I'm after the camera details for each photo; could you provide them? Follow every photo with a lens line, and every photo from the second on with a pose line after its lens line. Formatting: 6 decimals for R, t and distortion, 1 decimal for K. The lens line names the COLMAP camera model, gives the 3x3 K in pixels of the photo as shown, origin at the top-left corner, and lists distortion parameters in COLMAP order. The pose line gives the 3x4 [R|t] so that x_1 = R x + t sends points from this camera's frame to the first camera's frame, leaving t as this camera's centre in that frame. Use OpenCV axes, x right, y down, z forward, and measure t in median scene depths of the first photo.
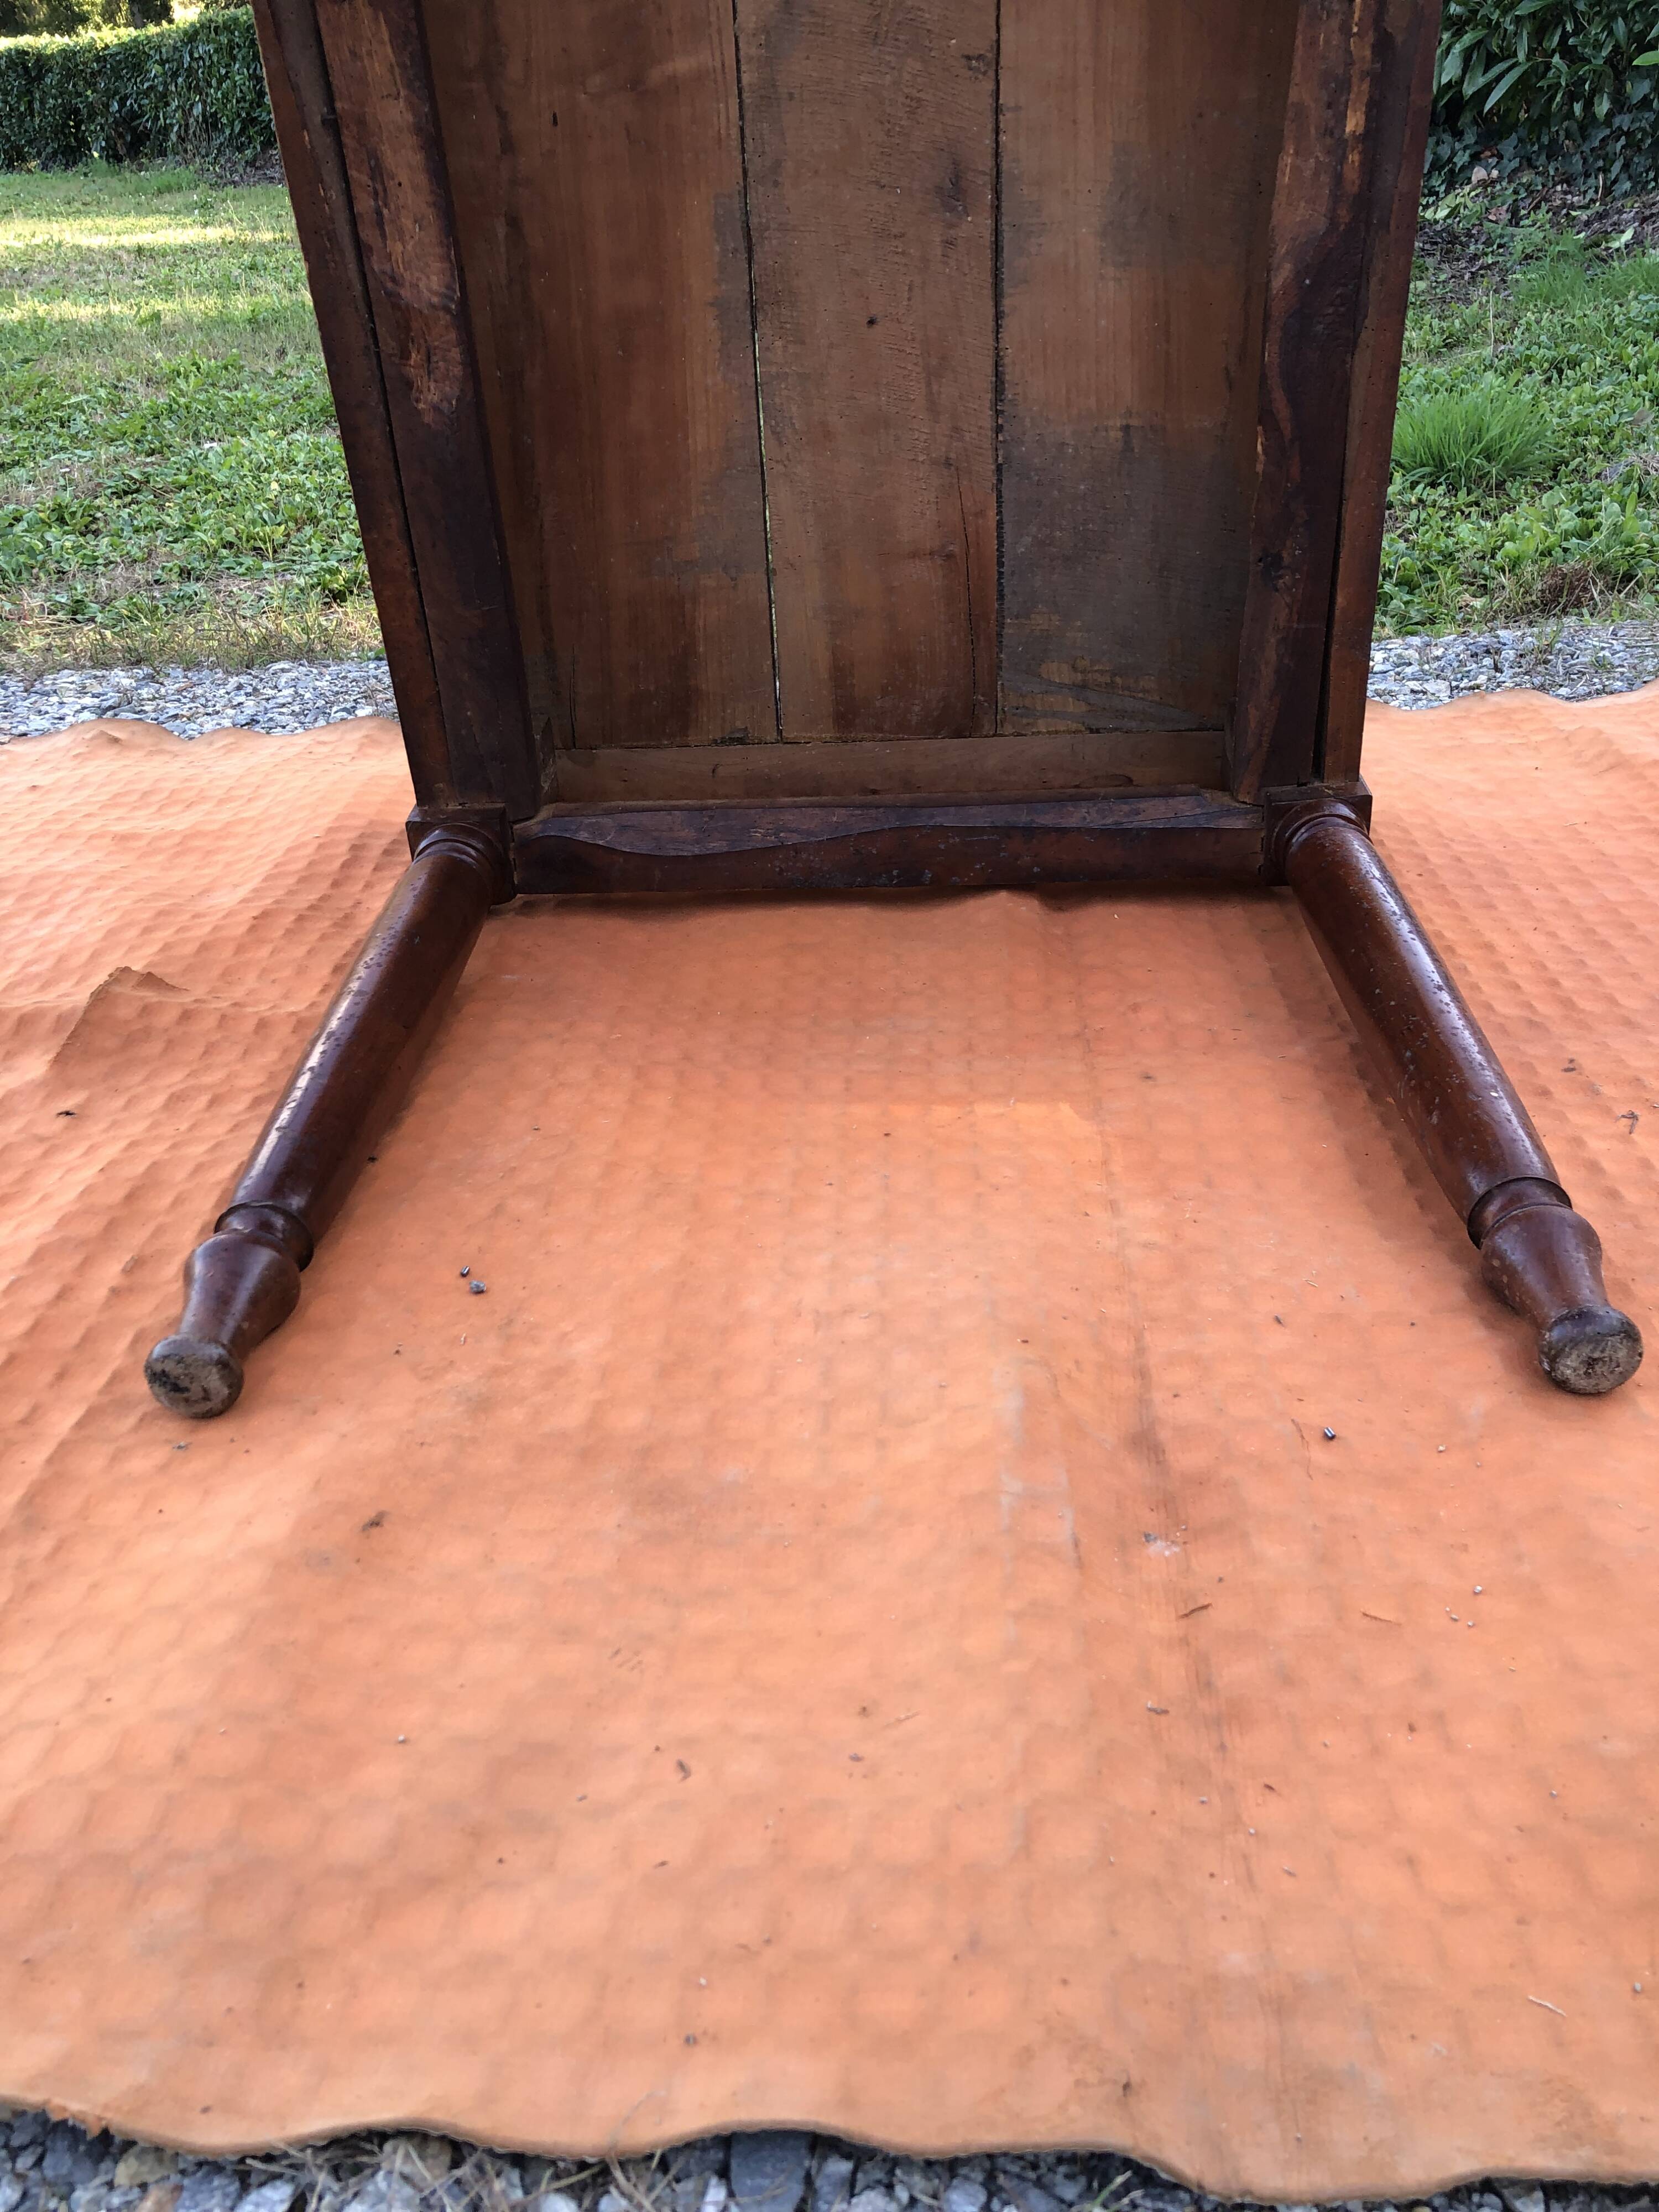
lens RADIAL K [[1788.2, 0, 829.4], [0, 1788.2, 1080.6], [0, 0, 1]] dist [0.035225, -0.040793]
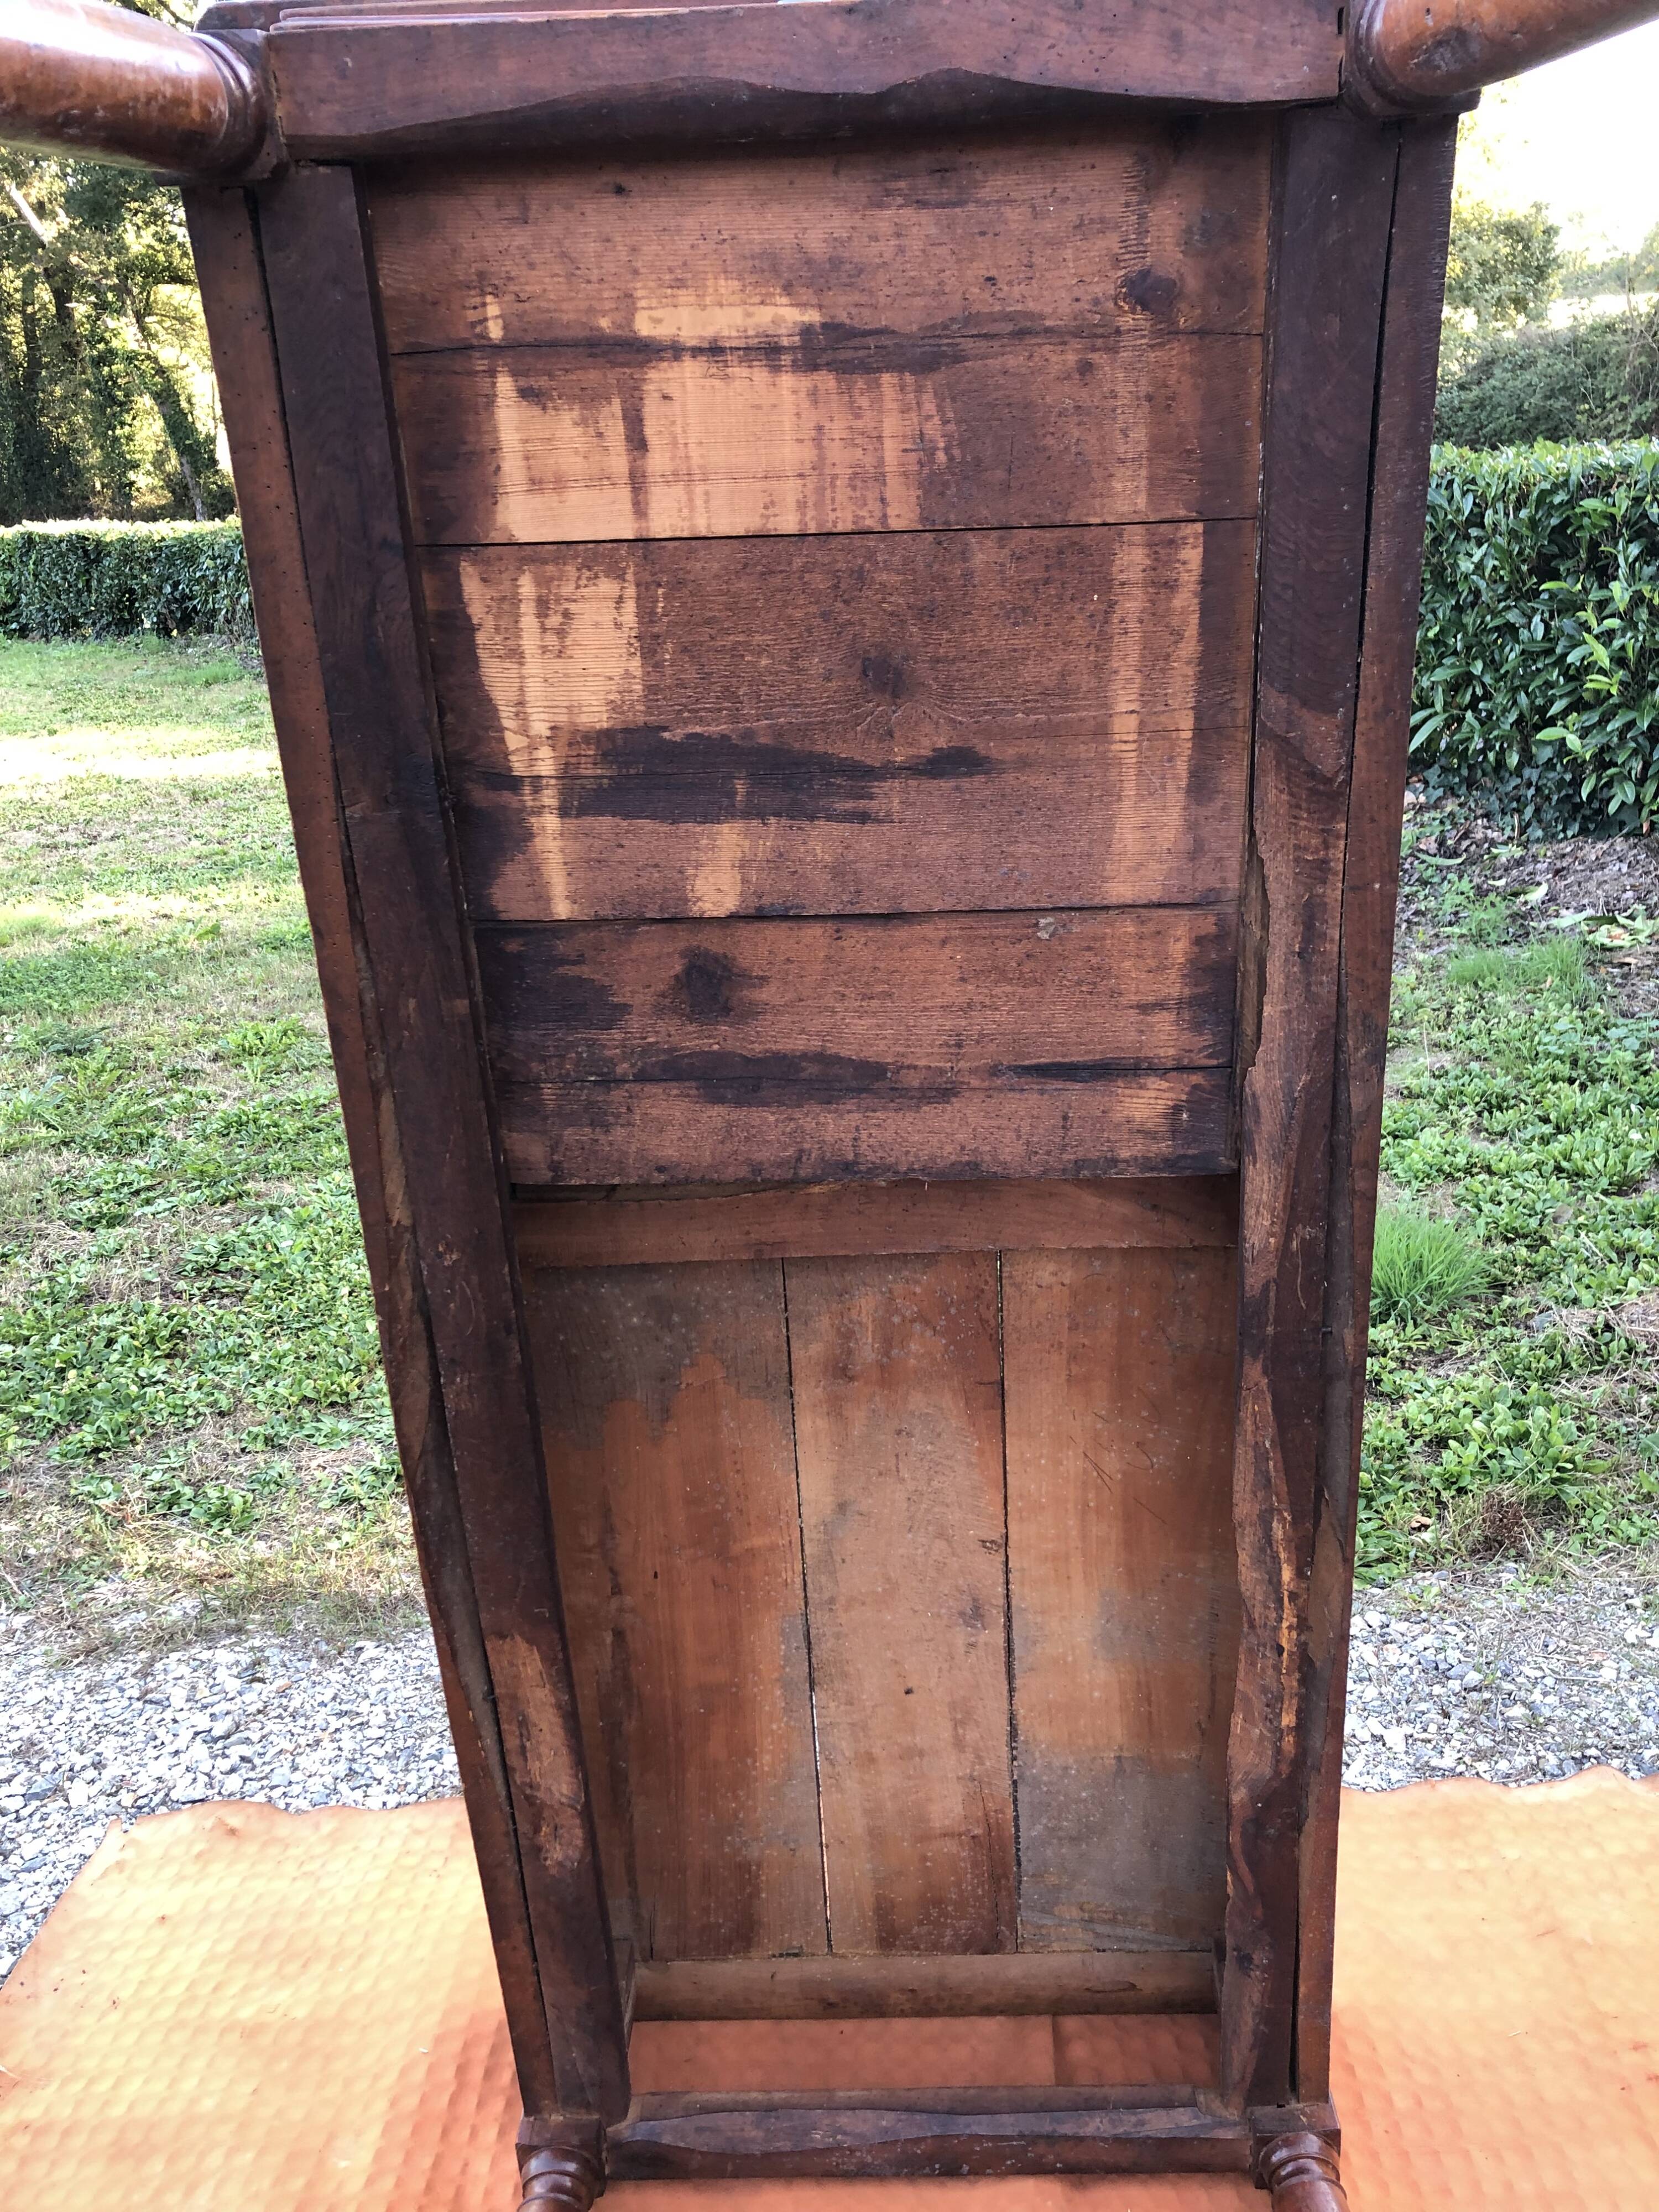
lens RADIAL K [[1782.3, 0, 859.6], [0, 1782.3, 1100.5], [0, 0, 1]] dist [0.007339, 0.012440]
pose [[0.999757, -0.010410, 0.019409, -0.025329], [0.013875, 0.982072, -0.187994, -0.511096], [-0.017104, 0.188218, 0.981978, -0.235068]]
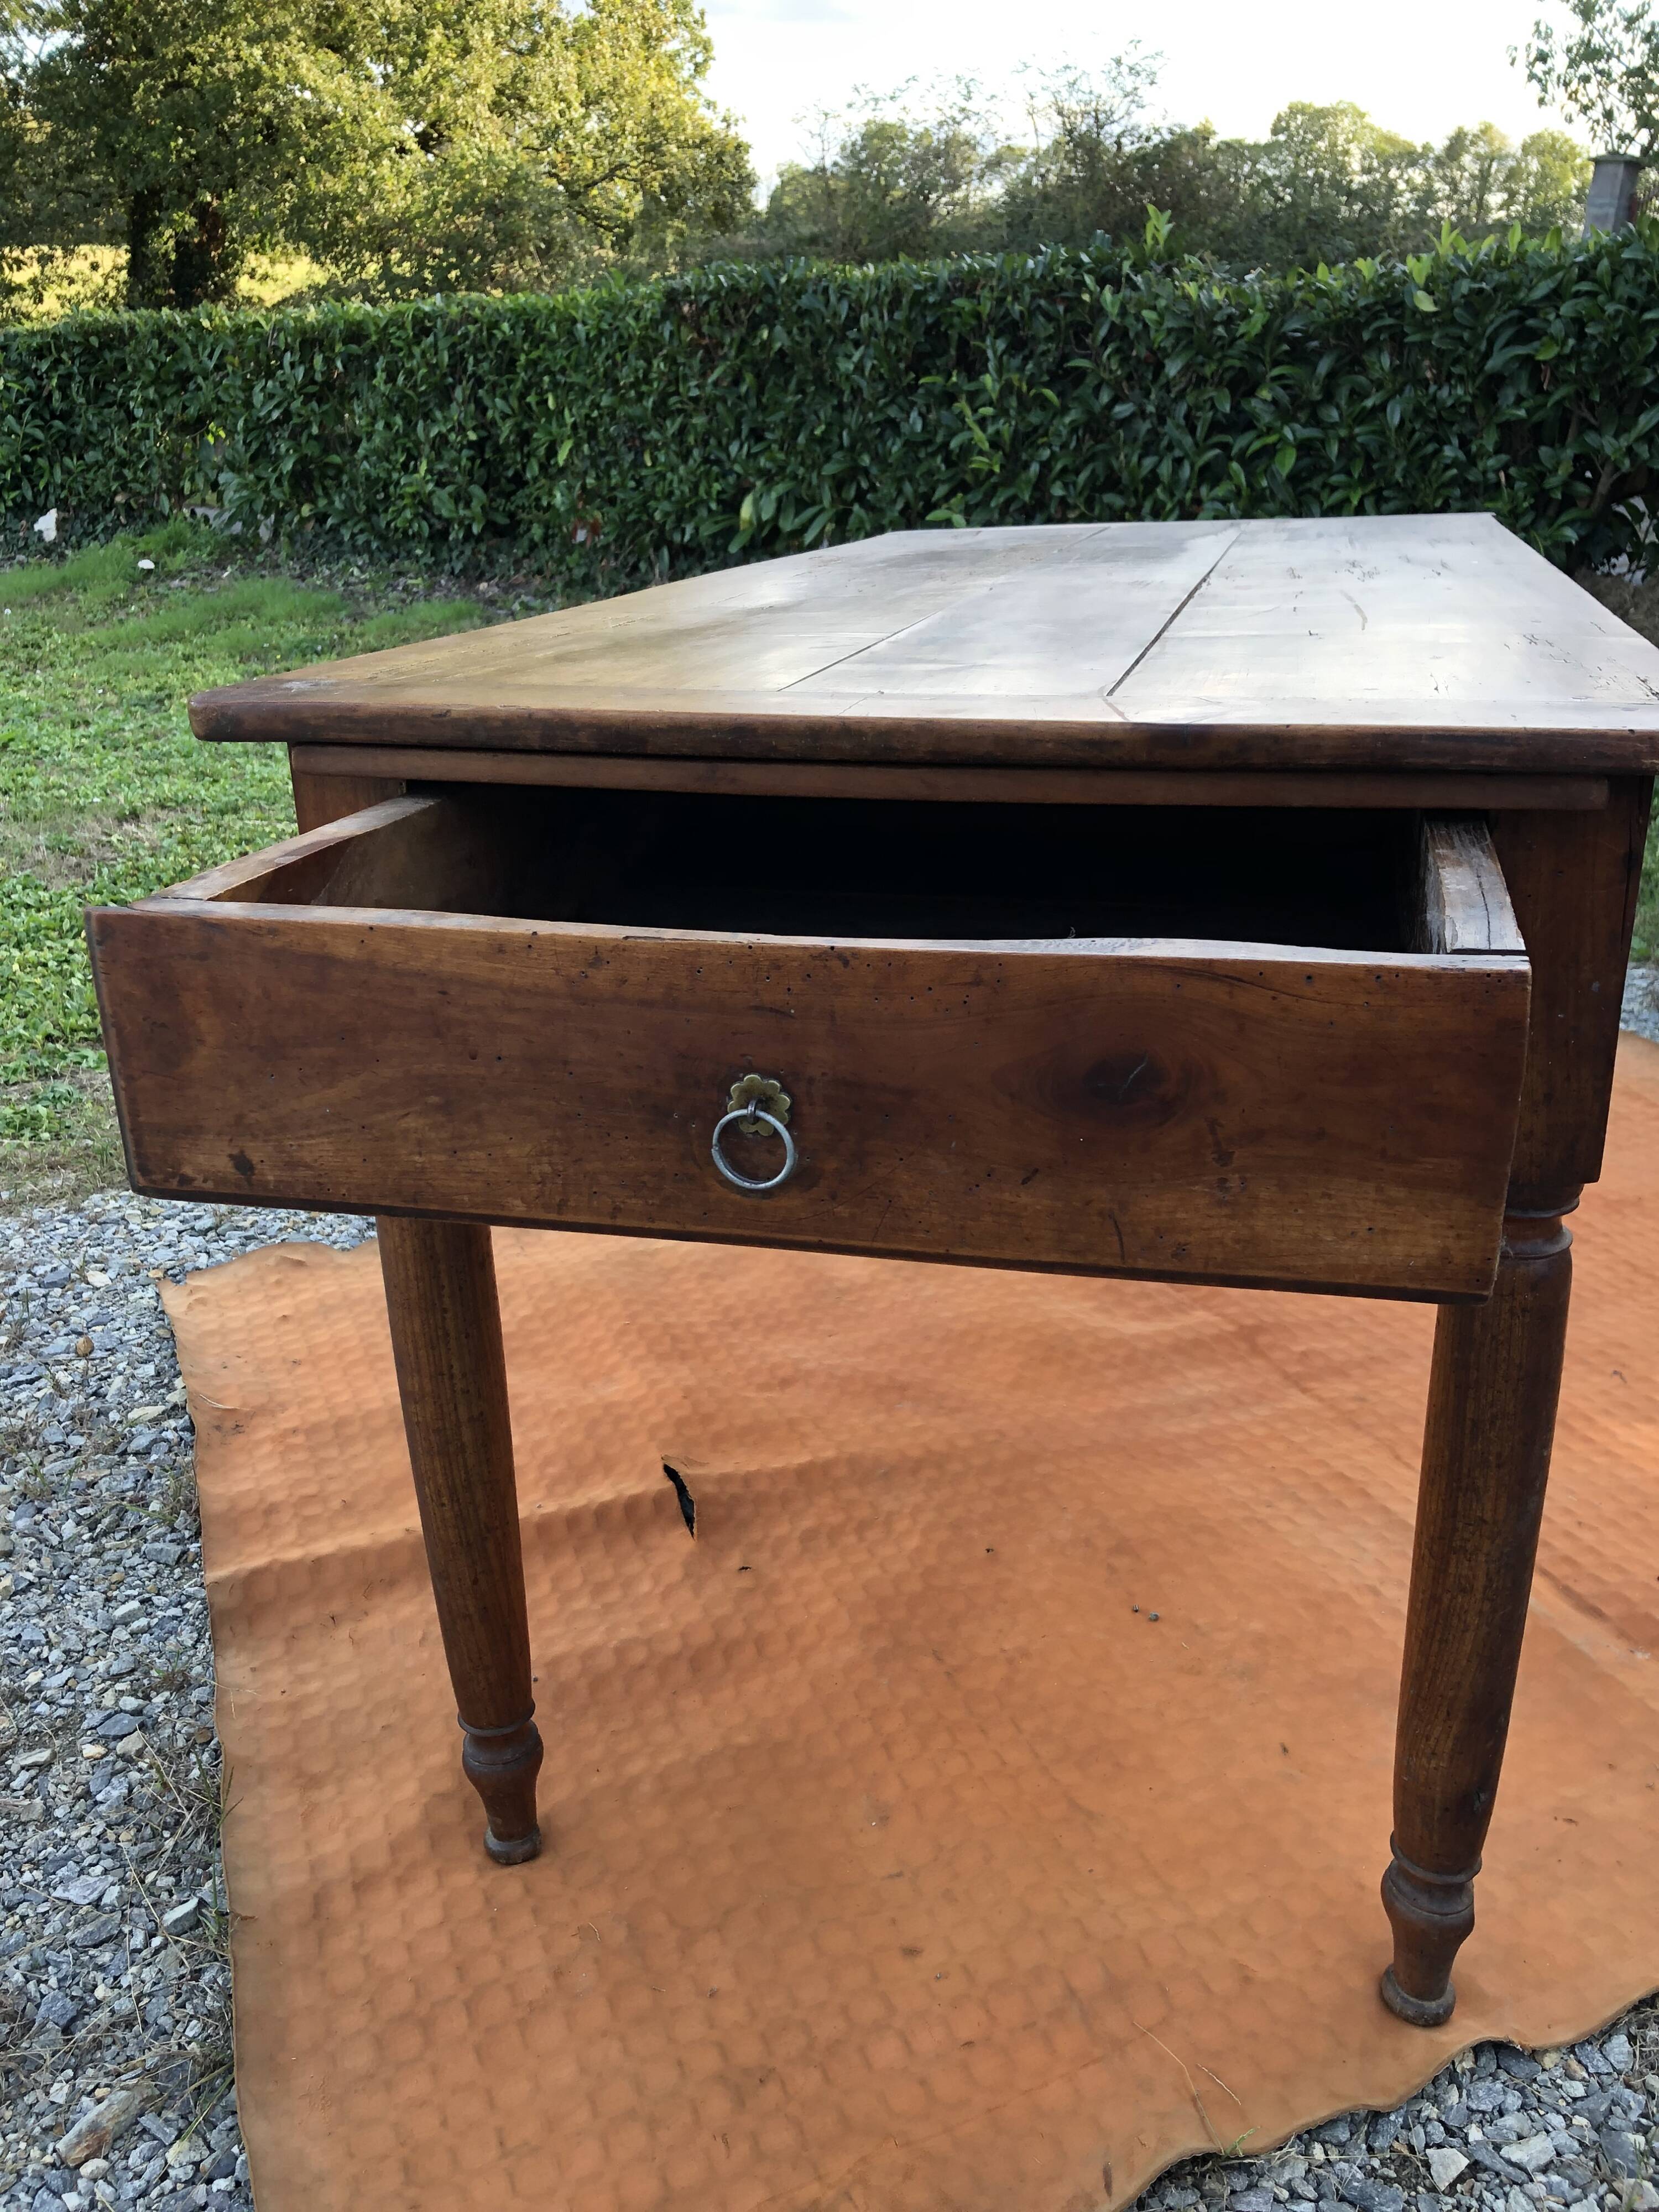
lens RADIAL K [[1768.1, 0, 829.5], [0, 1768.1, 1106.0], [0, 0, 1]] dist [0.000627, 0.027117]
pose [[0.912205, -0.120979, 0.391467, -0.630721], [0.174526, 0.979135, -0.104092, -0.130782], [-0.370706, 0.163275, 0.914286, -0.243554]]
